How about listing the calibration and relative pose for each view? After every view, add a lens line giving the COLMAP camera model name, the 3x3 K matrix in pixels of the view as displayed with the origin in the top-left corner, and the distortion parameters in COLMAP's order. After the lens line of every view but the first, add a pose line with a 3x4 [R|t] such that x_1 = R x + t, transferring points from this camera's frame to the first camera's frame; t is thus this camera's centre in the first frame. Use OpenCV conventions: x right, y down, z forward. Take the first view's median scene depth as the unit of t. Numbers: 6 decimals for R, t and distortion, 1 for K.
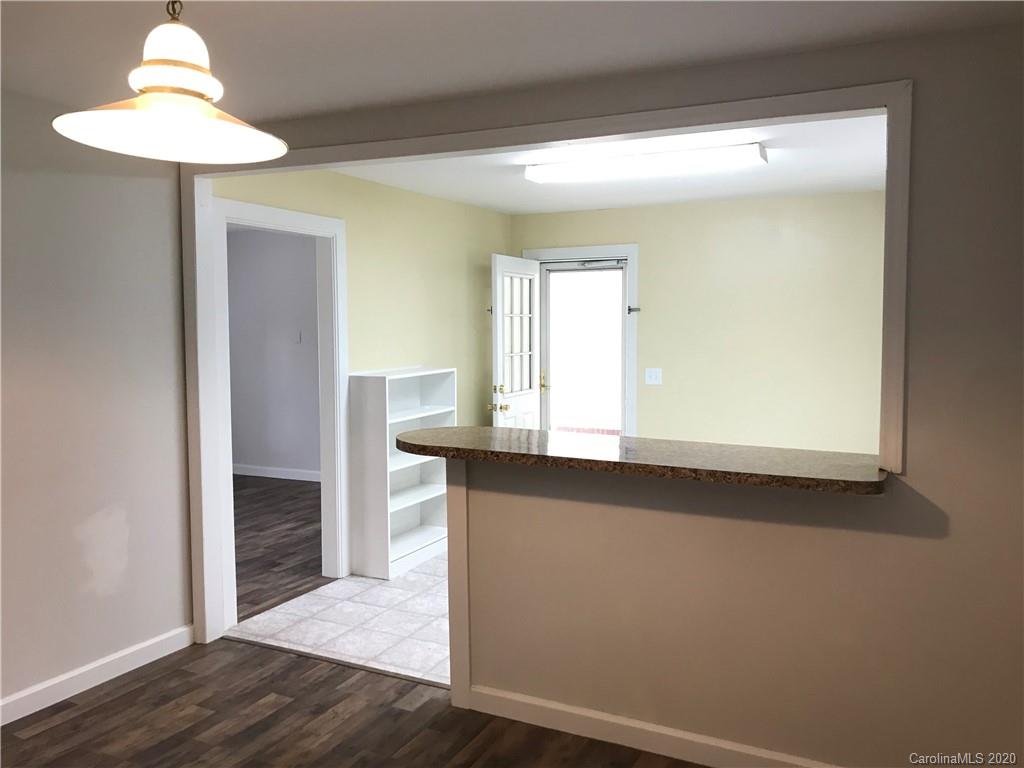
lens RADIAL K [[881.4, 0, 513.2], [0, 881.4, 353.4], [0, 0, 1]] dist [0.025239, 0.007776]
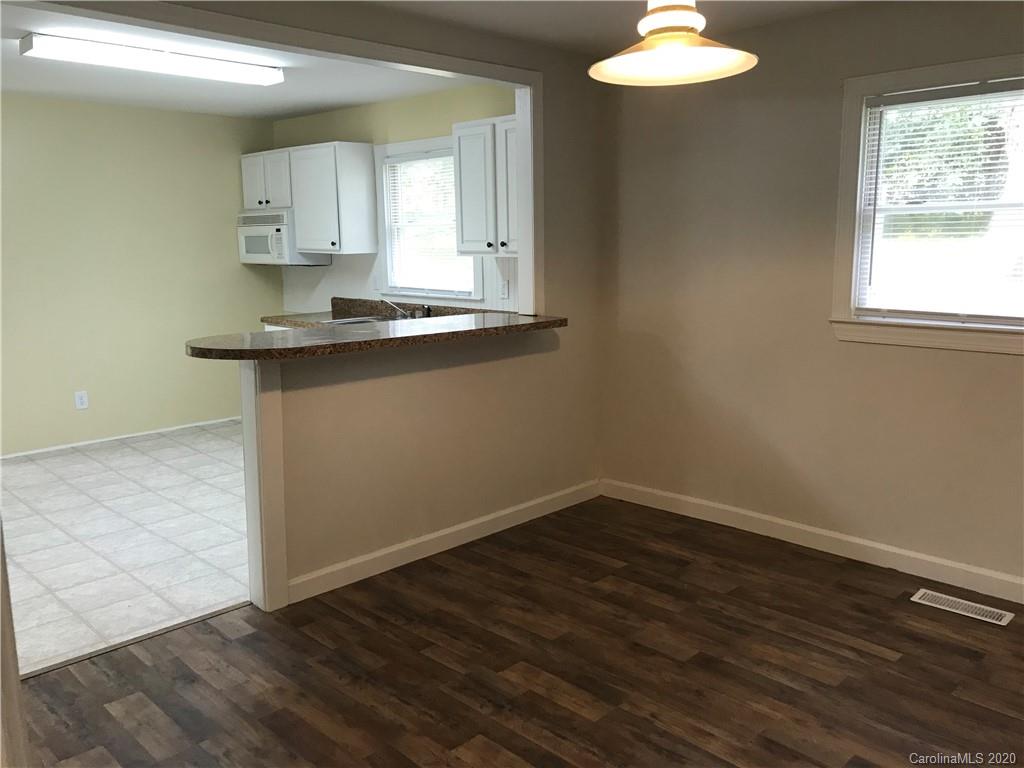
lens RADIAL K [[851.0, 0, 509.3], [0, 851.0, 375.4], [0, 0, 1]] dist [0.004790, 0.017690]
pose [[0.296149, -0.150292, 0.943243, -0.877957], [0.050125, 0.988627, 0.141786, 0.012296], [-0.953825, 0.005291, 0.300315, 0.465651]]
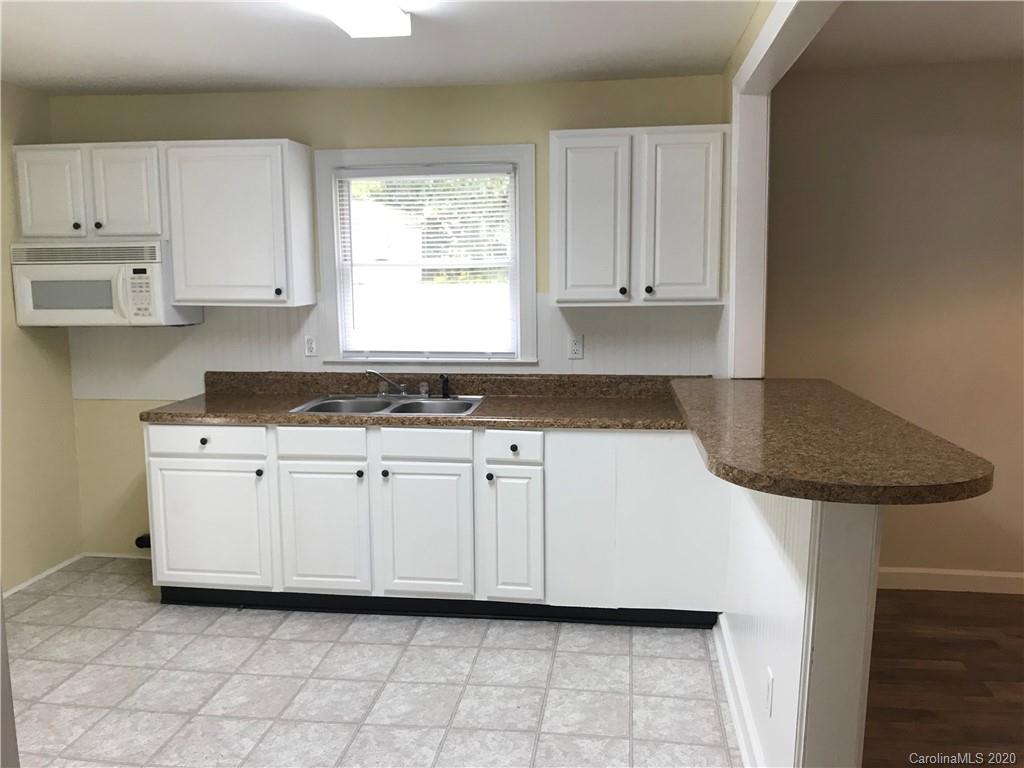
lens RADIAL K [[851.0, 0, 509.3], [0, 851.0, 375.4], [0, 0, 1]] dist [0.004790, 0.017690]
pose [[-0.338512, -0.099637, 0.935672, -0.491069], [0.054458, 0.990637, 0.125193, -0.040820], [-0.939385, 0.093334, -0.329917, 1.443121]]
